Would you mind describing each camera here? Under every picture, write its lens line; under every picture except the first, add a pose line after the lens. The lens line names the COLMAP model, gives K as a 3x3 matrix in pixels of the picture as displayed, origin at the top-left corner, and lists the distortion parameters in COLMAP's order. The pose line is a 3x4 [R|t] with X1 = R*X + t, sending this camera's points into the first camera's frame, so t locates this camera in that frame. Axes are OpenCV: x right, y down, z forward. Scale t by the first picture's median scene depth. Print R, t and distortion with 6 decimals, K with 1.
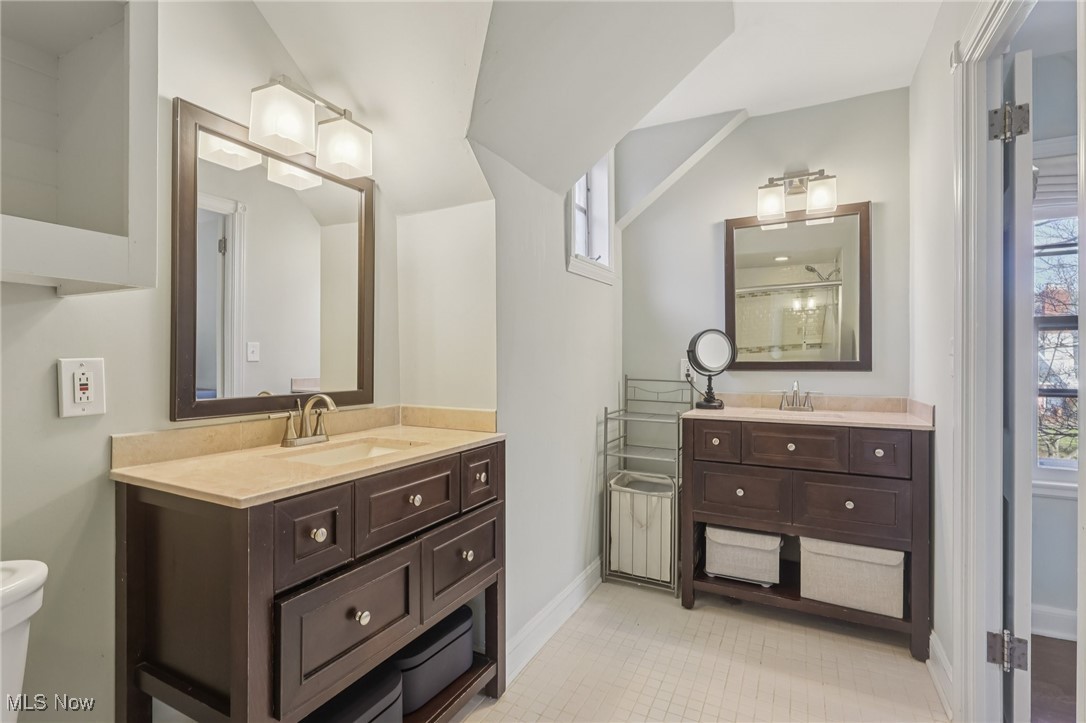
lens RADIAL K [[504.9, 0, 545.6], [0, 504.9, 359.7], [0, 0, 1]] dist [0.000787, -0.000489]
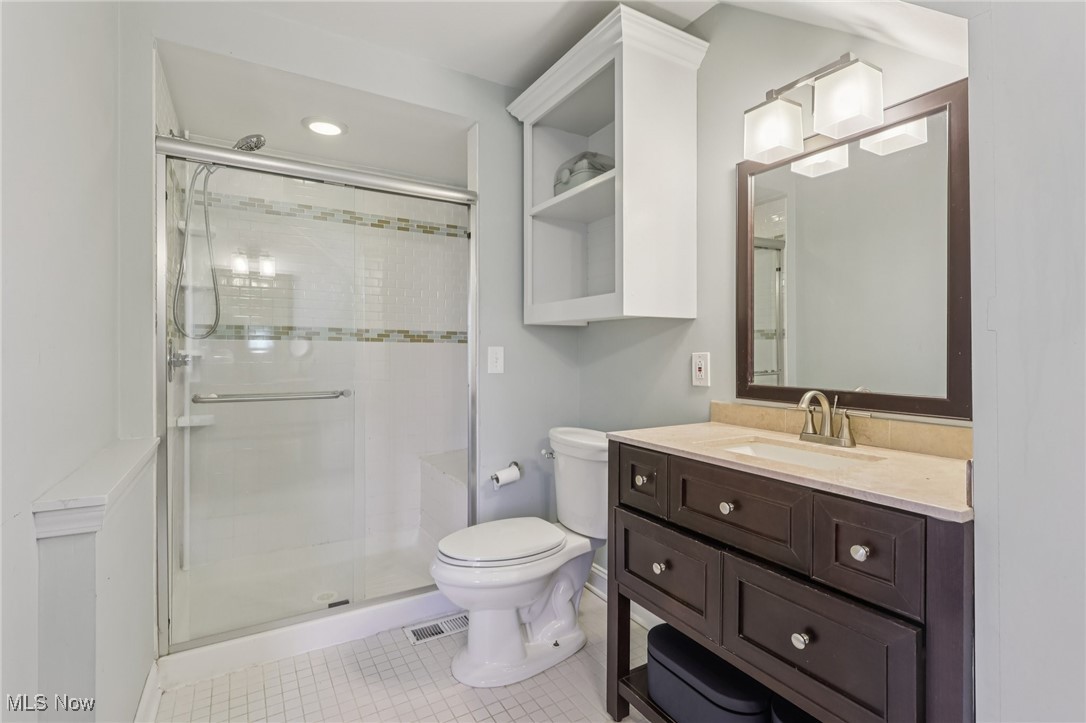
lens RADIAL K [[504.9, 0, 543.6], [0, 504.9, 357.1], [0, 0, 1]] dist [0.000787, -0.000489]
pose [[-0.519622, 0.007489, -0.854364, 0.713134], [0.001071, 0.999967, 0.008114, -0.002789], [0.854396, 0.003301, -0.519612, 1.226489]]
